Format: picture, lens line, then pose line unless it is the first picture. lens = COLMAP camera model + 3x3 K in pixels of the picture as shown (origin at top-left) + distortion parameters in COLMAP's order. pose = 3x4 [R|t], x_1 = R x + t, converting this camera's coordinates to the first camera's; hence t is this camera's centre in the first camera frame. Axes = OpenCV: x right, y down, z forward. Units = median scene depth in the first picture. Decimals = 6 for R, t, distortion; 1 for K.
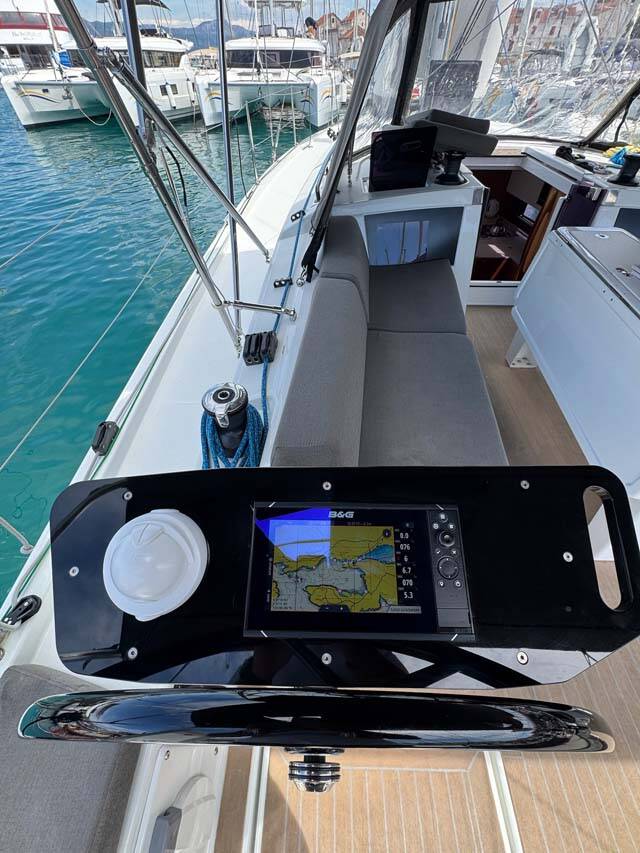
lens RADIAL K [[349.6, 0, 320.0], [0, 349.6, 426.5], [0, 0, 1]] dist [0.000574, 0.000019]
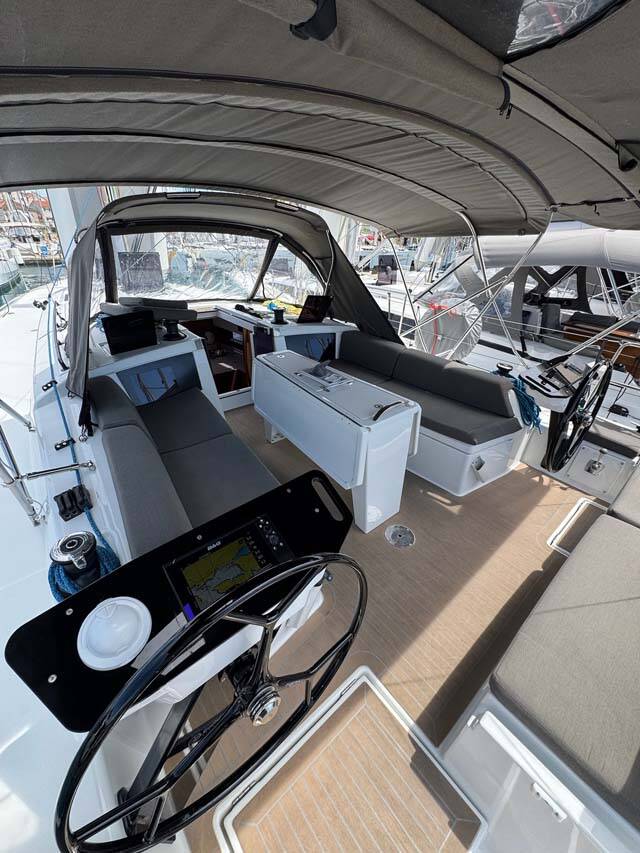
lens RADIAL K [[349.6, 0, 320.0], [0, 349.6, 426.5], [0, 0, 1]] dist [0.000574, 0.000019]
pose [[0.756528, -0.303256, 0.579397, -0.098083], [0.457150, 0.878782, -0.136954, 0.051905], [-0.467631, 0.368481, 0.803457, -0.240515]]
